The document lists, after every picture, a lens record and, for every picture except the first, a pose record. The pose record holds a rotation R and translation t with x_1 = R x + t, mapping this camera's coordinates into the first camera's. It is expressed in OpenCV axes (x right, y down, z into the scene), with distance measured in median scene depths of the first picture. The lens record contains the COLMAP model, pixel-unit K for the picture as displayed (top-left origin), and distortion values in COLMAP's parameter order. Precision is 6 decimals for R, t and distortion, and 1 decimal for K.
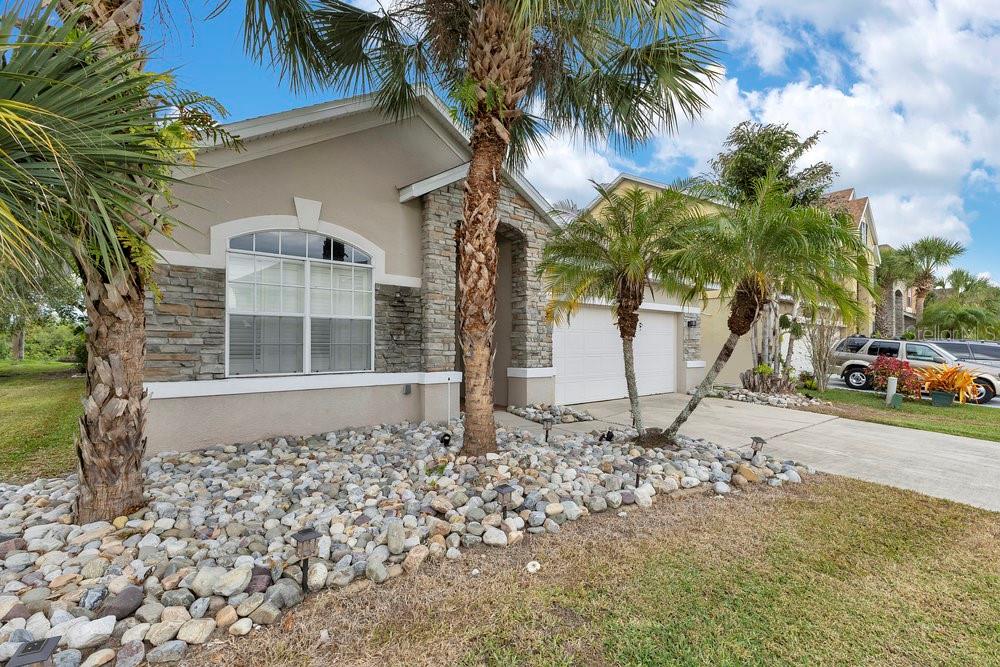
lens RADIAL K [[434.5, 0, 500.0], [0, 434.5, 333.5], [0, 0, 1]] dist [0.000159, 0.000115]
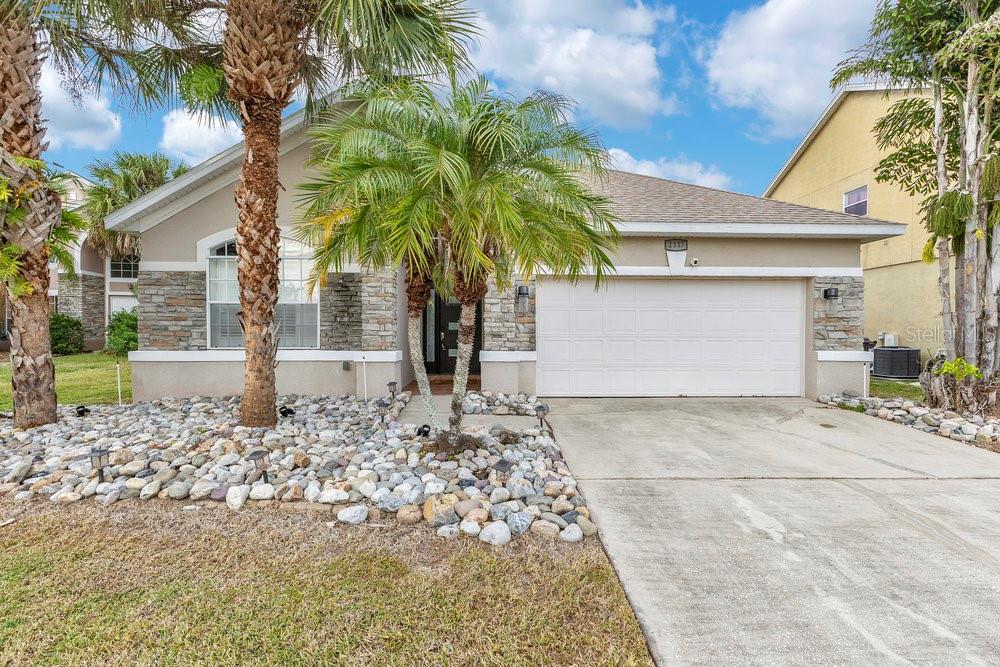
lens RADIAL K [[408.9, 0, 529.4], [0, 408.9, 335.6], [0, 0, 1]] dist [-0.000028, 0.000296]
pose [[0.815131, 0.004819, -0.579257, 0.807327], [0.015536, 0.999424, 0.030177, 0.028543], [0.579069, -0.033598, 0.814586, 0.441851]]
